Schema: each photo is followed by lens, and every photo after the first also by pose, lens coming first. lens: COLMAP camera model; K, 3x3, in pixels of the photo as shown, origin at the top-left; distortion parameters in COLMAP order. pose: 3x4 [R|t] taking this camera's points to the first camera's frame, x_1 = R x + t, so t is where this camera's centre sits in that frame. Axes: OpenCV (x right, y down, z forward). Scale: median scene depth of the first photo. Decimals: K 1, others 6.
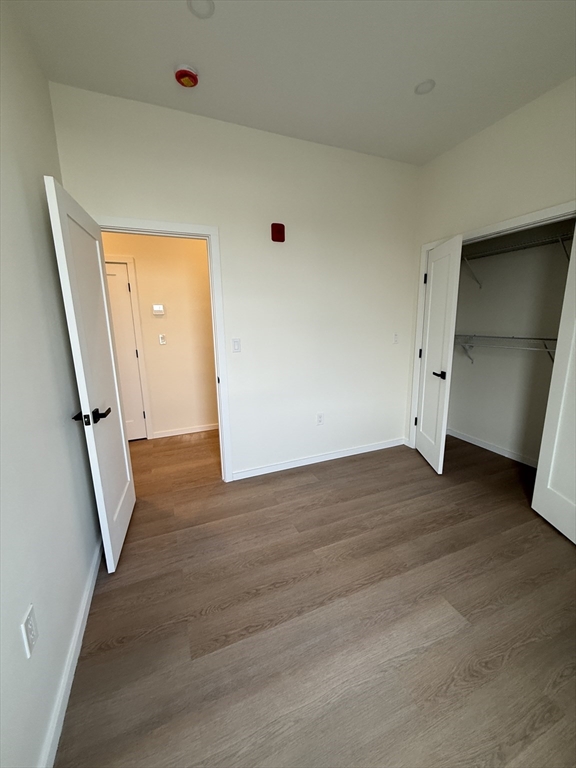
lens RADIAL K [[306.2, 0, 289.7], [0, 306.2, 382.5], [0, 0, 1]] dist [0.001505, -0.000060]
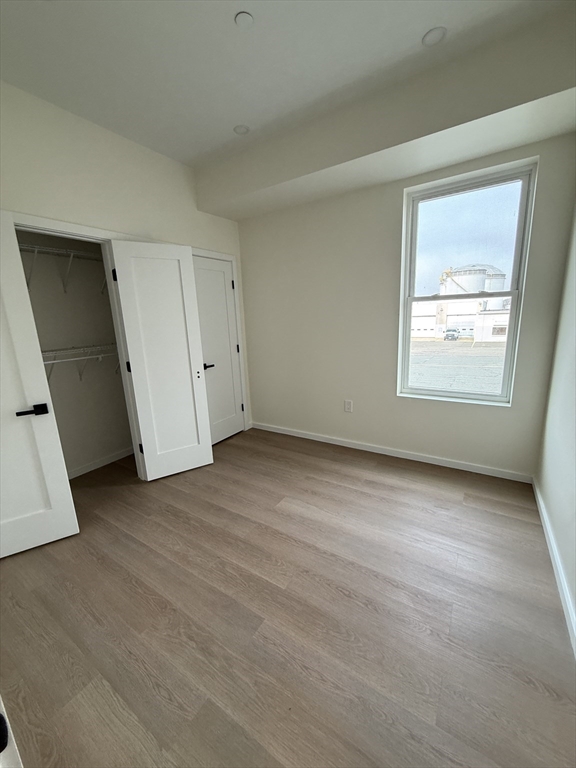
lens RADIAL K [[306.2, 0, 289.7], [0, 306.2, 382.5], [0, 0, 1]] dist [0.001505, -0.000060]
pose [[-0.563789, -0.134509, 0.814892, -0.500937], [0.214503, 0.928946, 0.301740, -0.216700], [-0.797578, 0.344914, -0.494878, 1.103863]]
